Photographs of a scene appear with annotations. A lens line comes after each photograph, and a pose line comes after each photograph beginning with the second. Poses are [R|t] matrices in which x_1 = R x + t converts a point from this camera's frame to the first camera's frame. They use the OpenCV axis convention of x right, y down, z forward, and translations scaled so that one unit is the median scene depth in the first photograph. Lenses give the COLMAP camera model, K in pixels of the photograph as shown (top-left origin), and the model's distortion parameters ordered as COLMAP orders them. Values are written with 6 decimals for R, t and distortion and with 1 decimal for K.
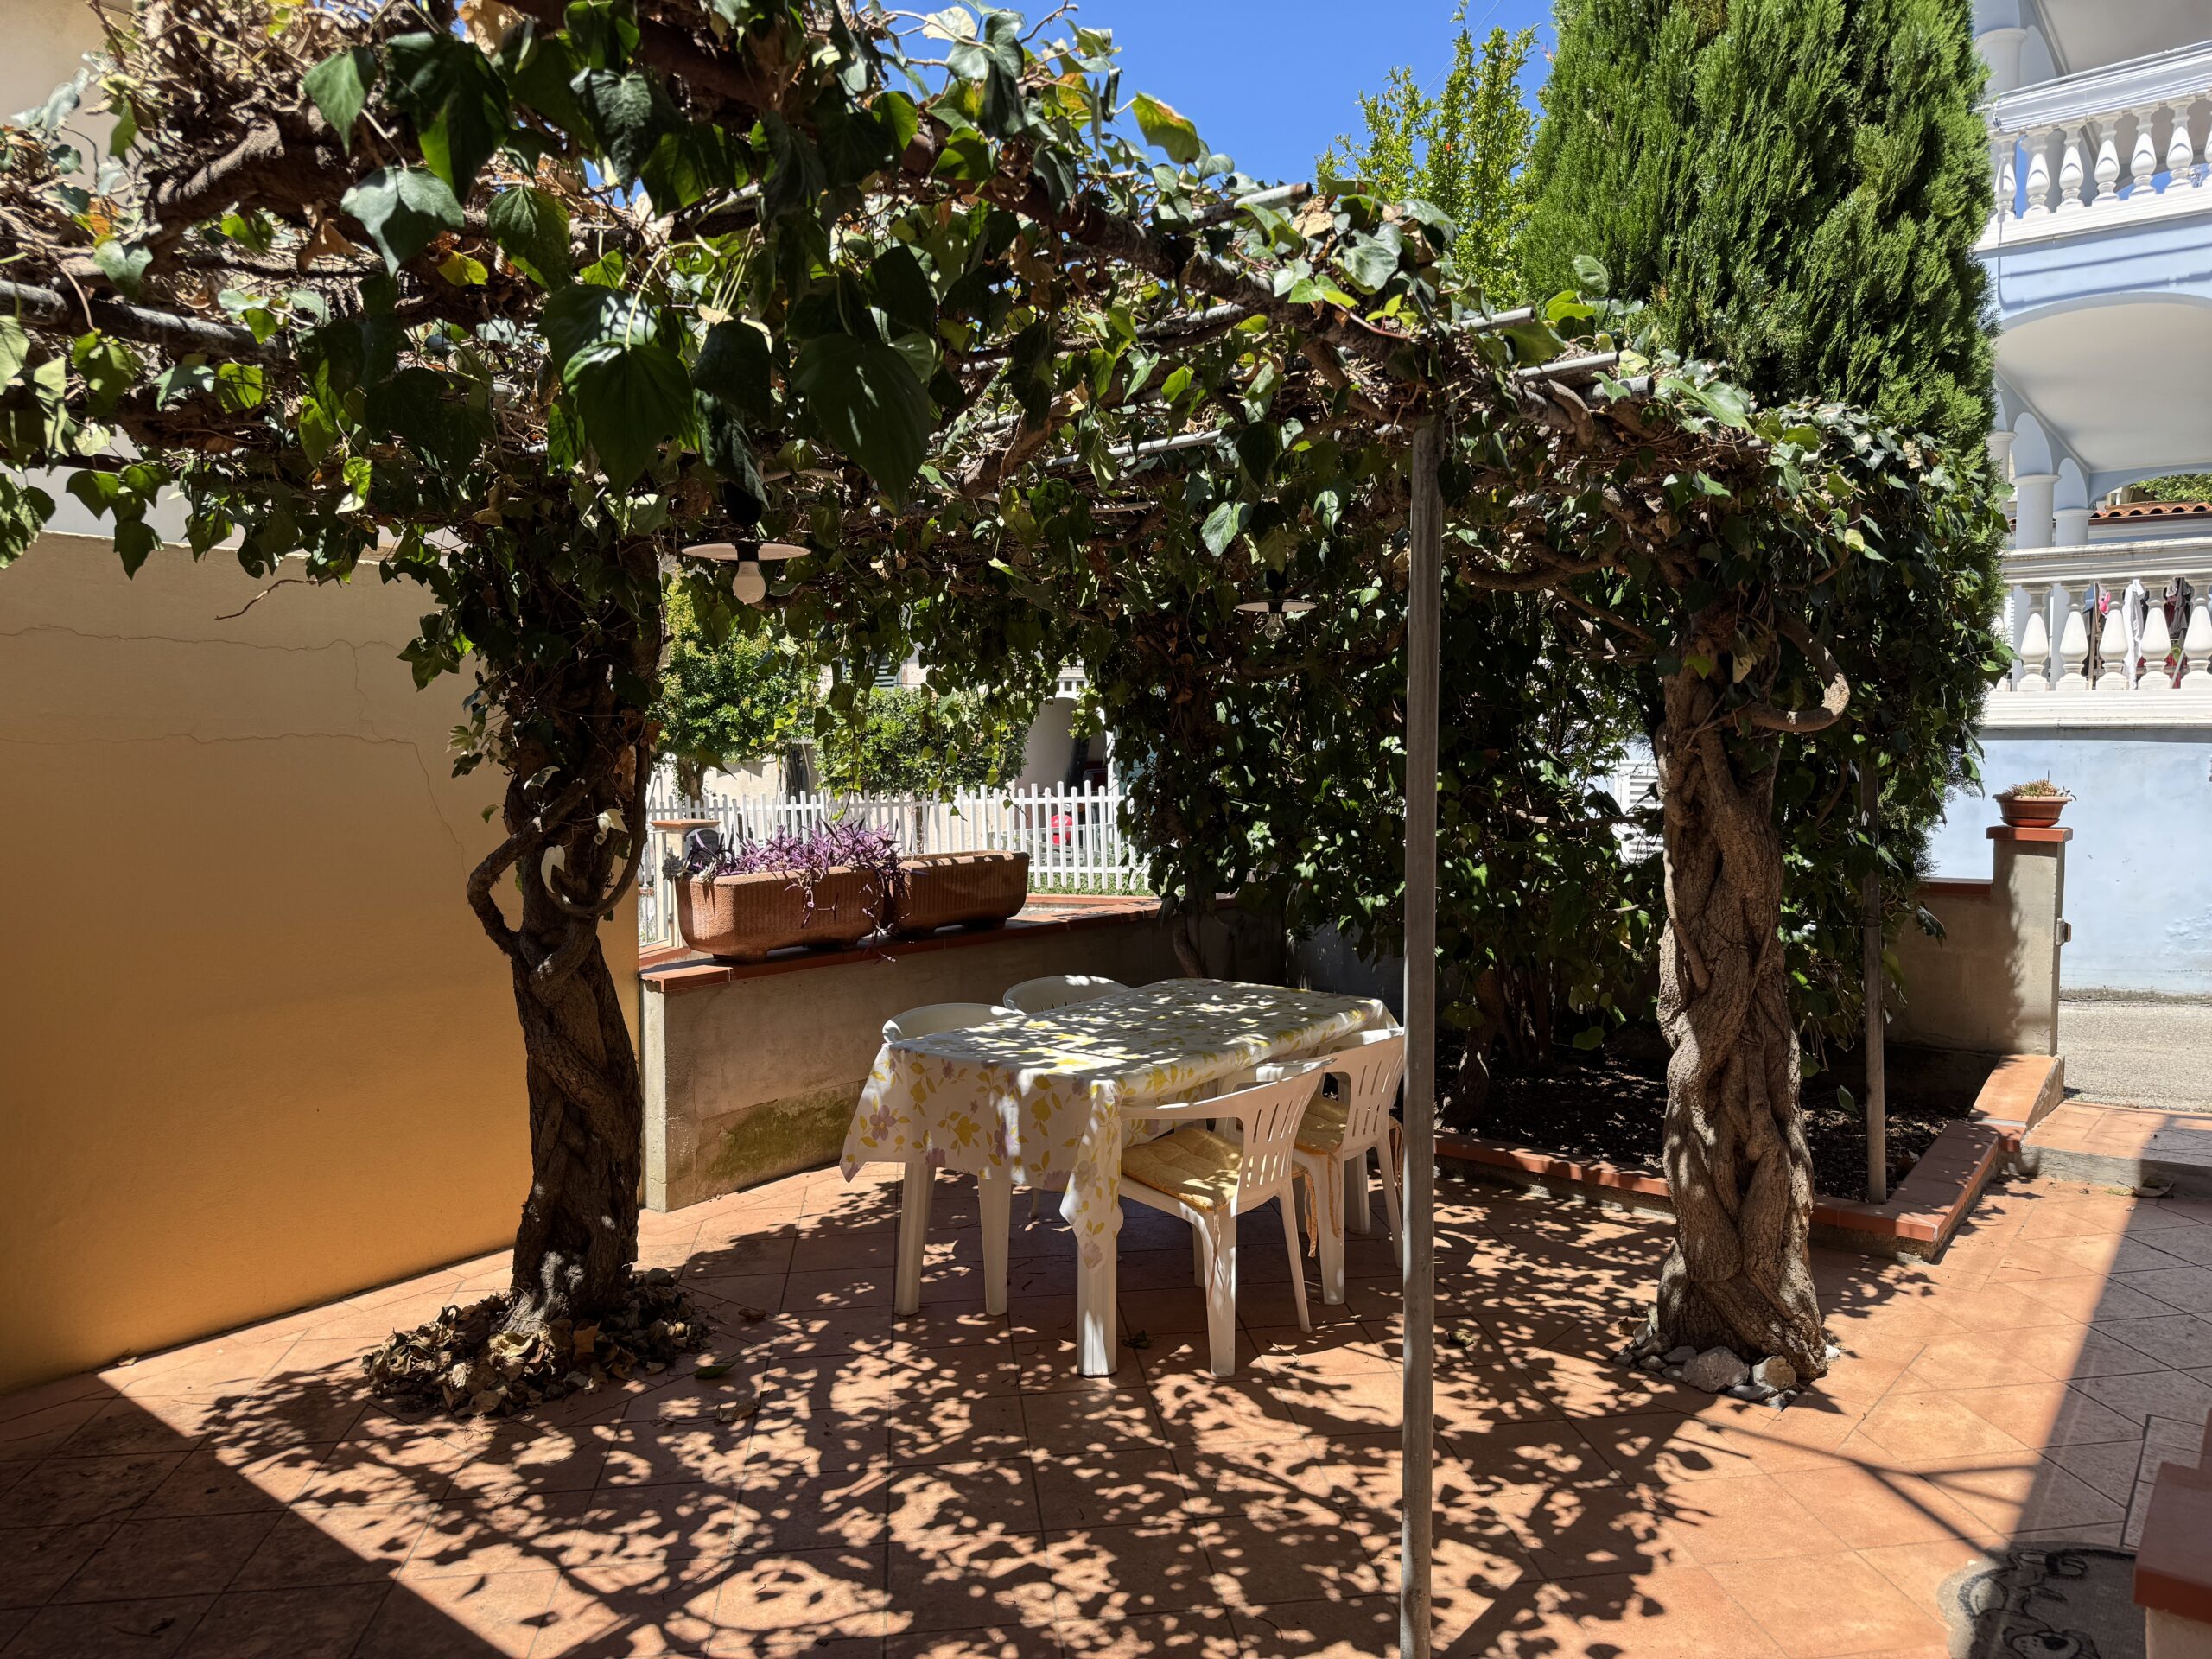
lens RADIAL K [[1540.0, 0, 1111.6], [0, 1540.0, 829.5], [0, 0, 1]] dist [0.156469, -0.311113]
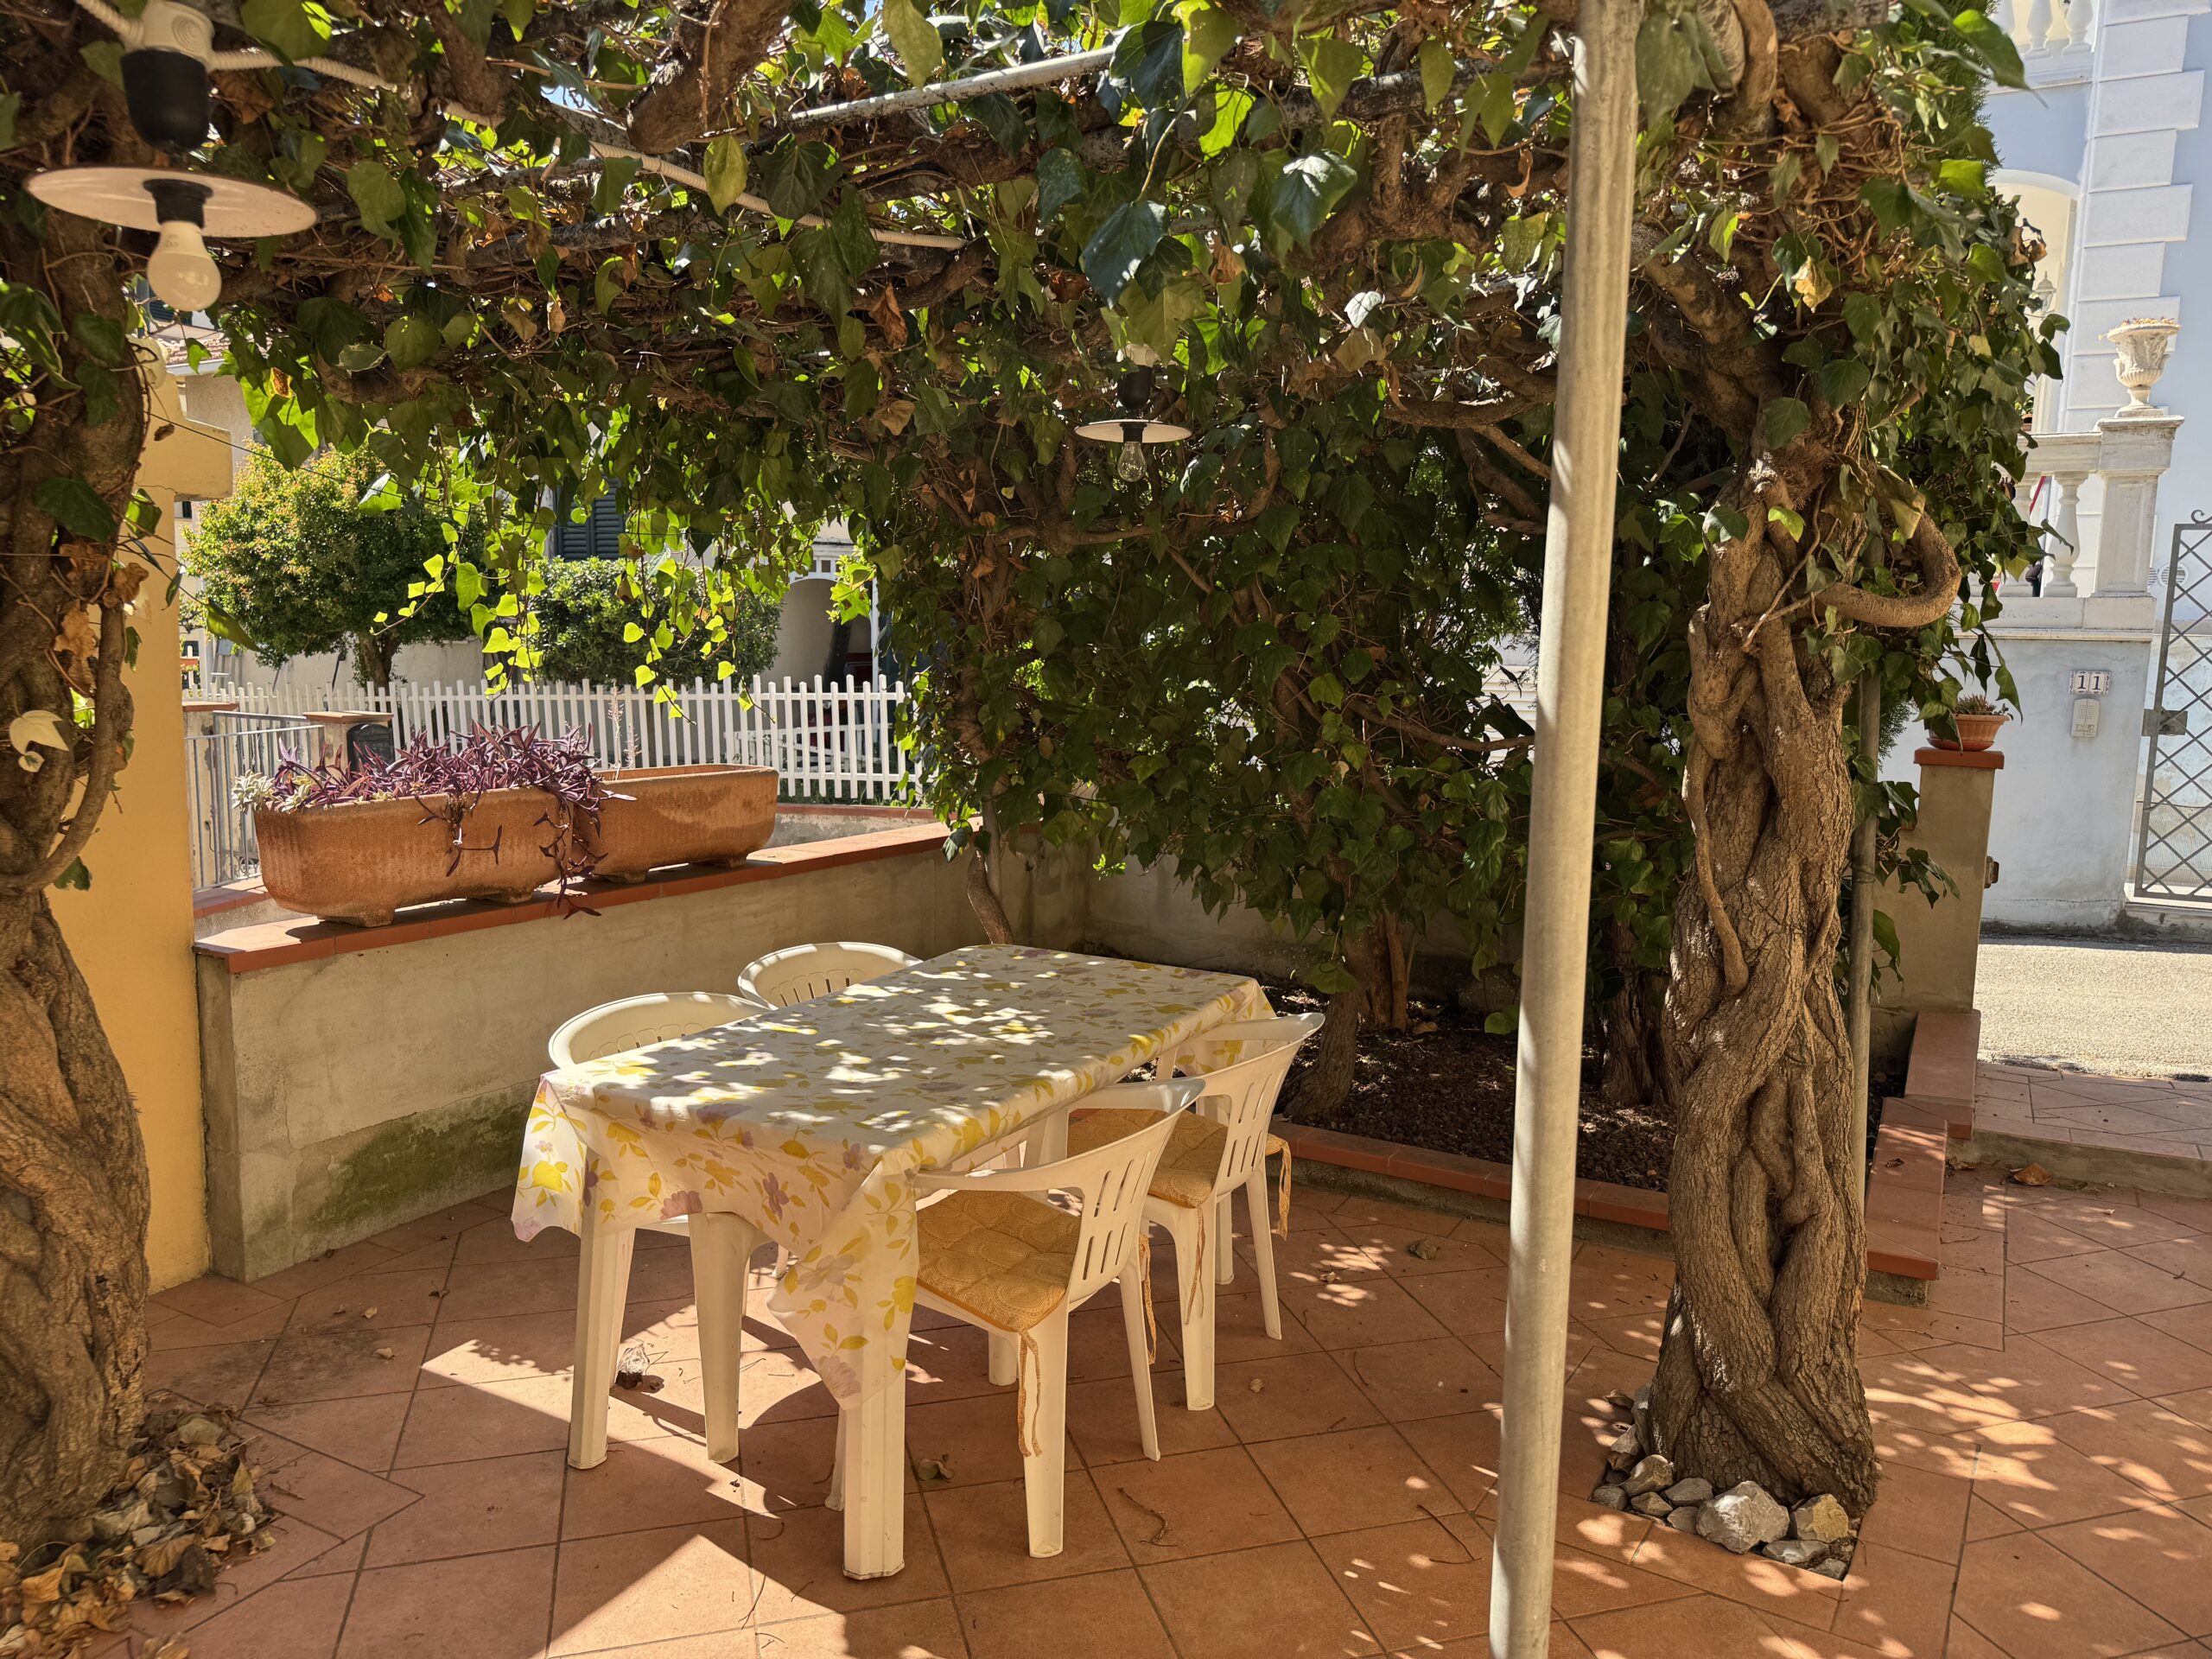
lens RADIAL K [[1540.0, 0, 1111.6], [0, 1540.0, 829.5], [0, 0, 1]] dist [0.156469, -0.311113]
pose [[0.988175, 0.003744, 0.153284, -0.003555], [-0.013968, 0.997743, 0.065678, -0.004119], [-0.152692, -0.067043, 0.985997, 0.108878]]
